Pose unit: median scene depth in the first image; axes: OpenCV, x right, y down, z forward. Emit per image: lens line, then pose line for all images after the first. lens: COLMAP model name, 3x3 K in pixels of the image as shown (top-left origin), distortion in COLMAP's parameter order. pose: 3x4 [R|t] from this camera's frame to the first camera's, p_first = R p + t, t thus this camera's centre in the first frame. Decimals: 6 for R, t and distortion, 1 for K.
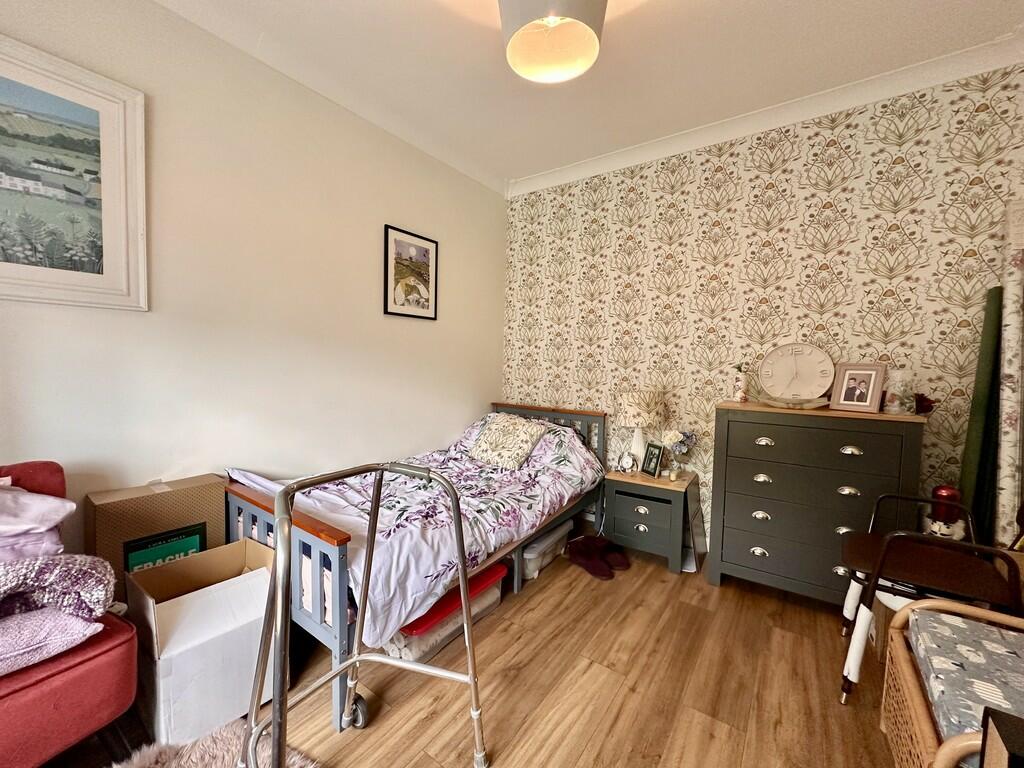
lens RADIAL K [[407.3, 0, 512.3], [0, 407.3, 383.1], [0, 0, 1]] dist [-0.002912, 0.000029]
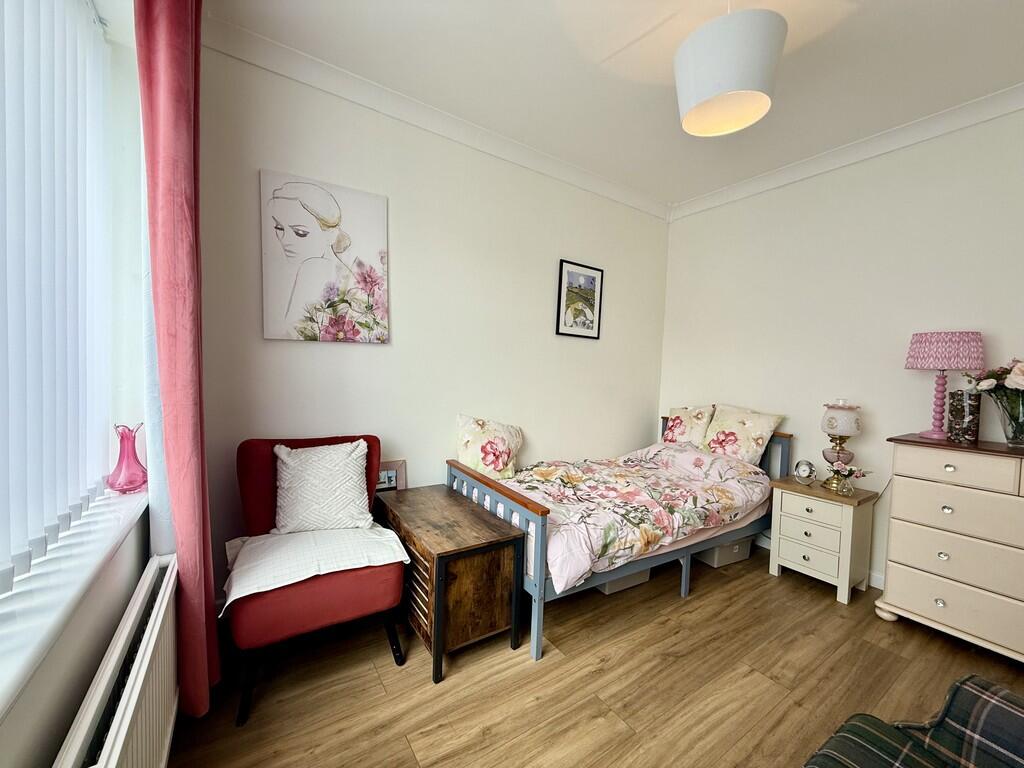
lens RADIAL K [[407.6, 0, 512.3], [0, 407.6, 381.1], [0, 0, 1]] dist [0.004117, -0.000195]
pose [[0.938001, 0.028244, -0.345481, -0.033432], [-0.042182, 0.998568, -0.032892, 0.009059], [0.344057, 0.045426, 0.937849, -0.181777]]
